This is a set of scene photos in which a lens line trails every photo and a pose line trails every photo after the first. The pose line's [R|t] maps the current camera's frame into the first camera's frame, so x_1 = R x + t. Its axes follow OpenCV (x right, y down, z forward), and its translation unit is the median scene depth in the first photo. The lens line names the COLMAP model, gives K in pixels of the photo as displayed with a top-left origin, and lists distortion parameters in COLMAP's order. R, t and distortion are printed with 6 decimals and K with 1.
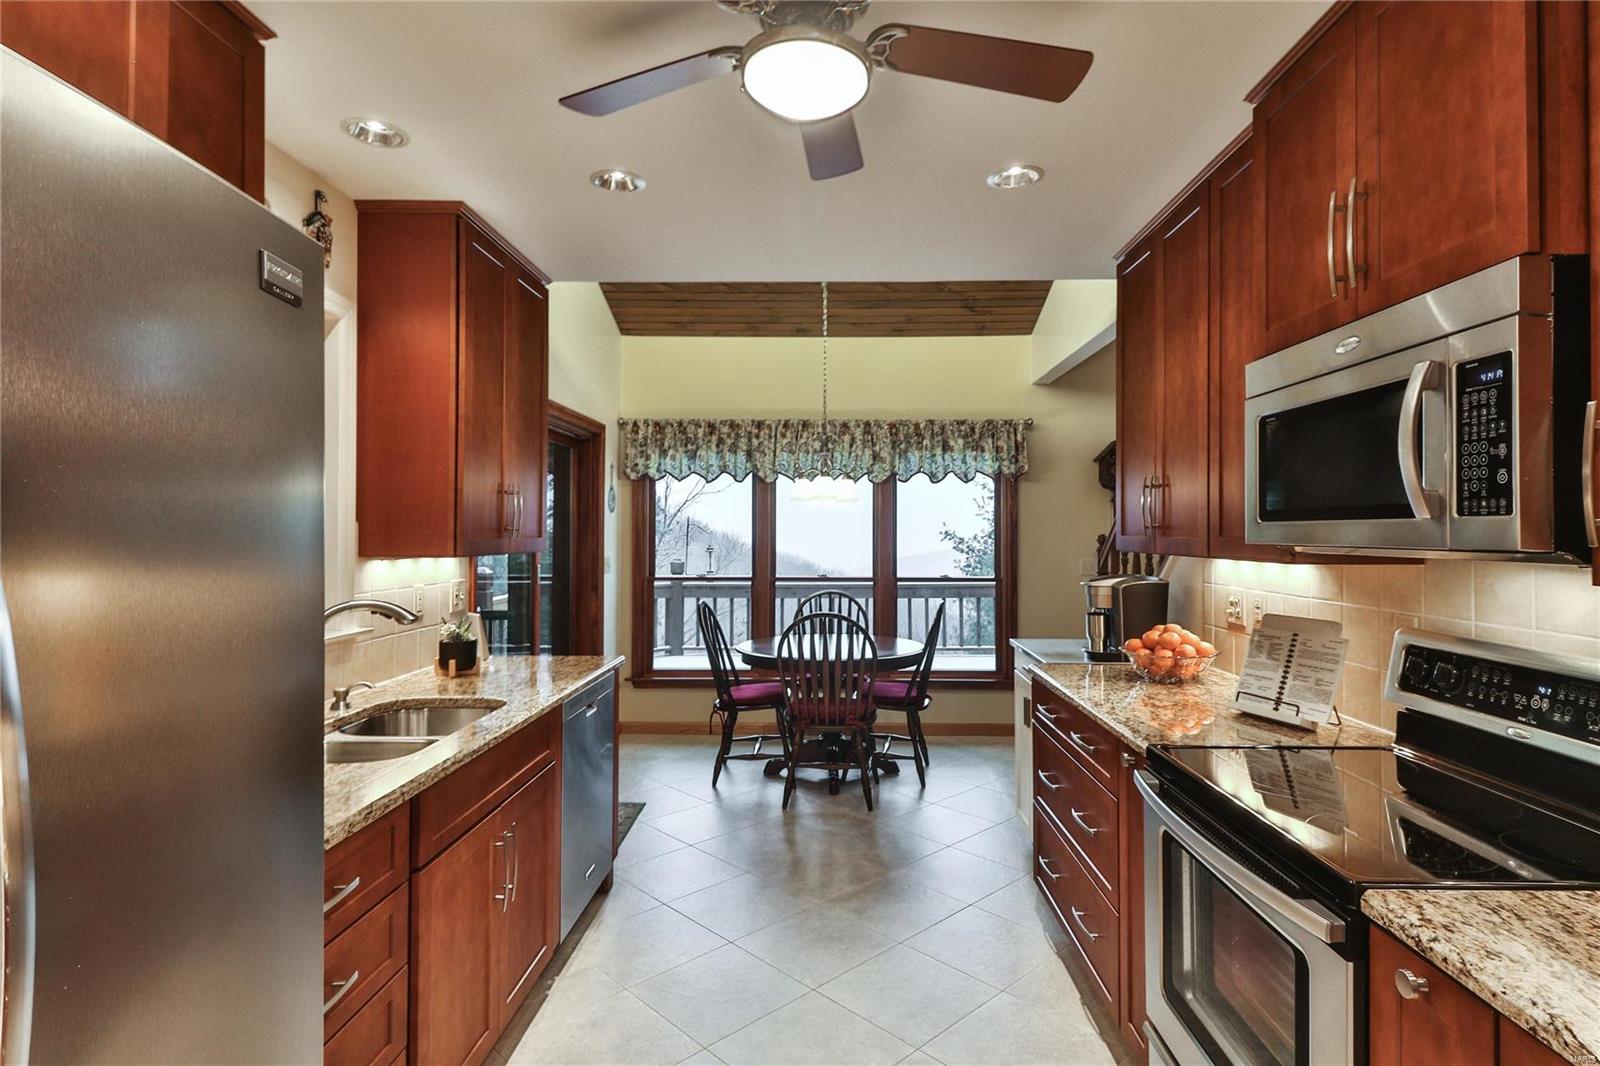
lens RADIAL K [[825.6, 0, 805.0], [0, 825.6, 517.8], [0, 0, 1]] dist [-0.000304, 0.000054]
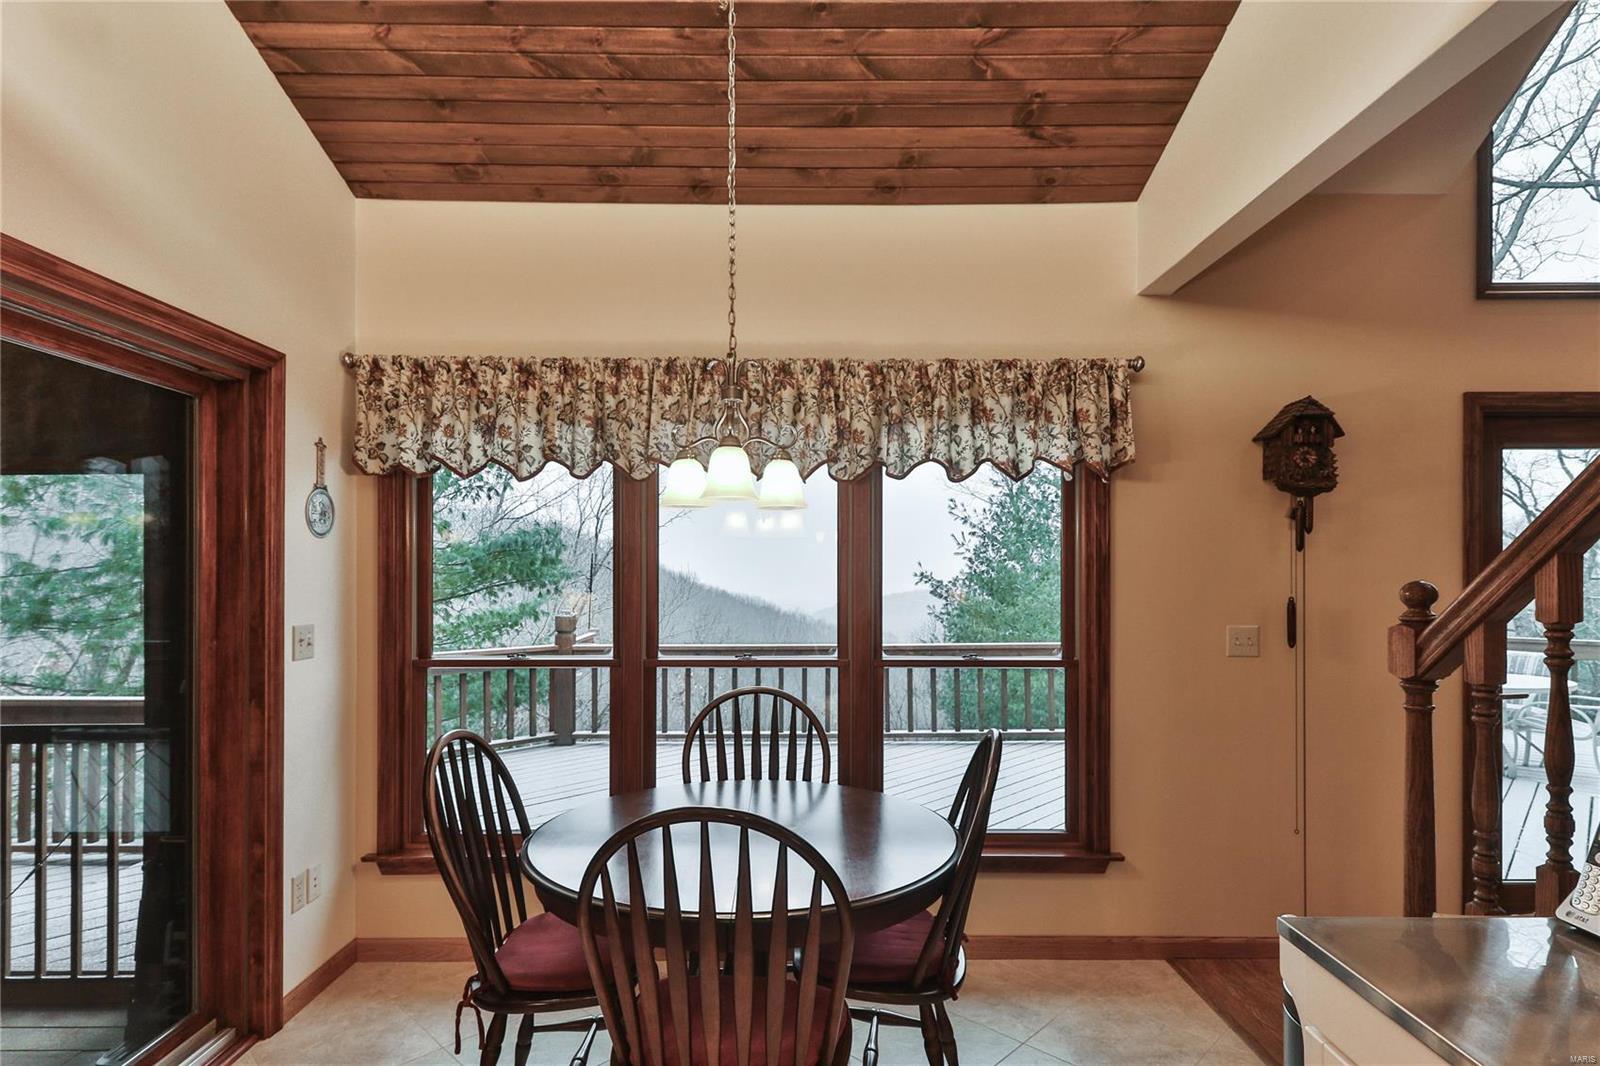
lens RADIAL K [[825.6, 0, 802.3], [0, 825.6, 550.2], [0, 0, 1]] dist [-0.000304, 0.000054]
pose [[0.999113, -0.000206, 0.042111, 0.037983], [0.000666, 0.999940, -0.010923, 0.007165], [-0.042106, 0.010942, 0.999053, 0.482531]]
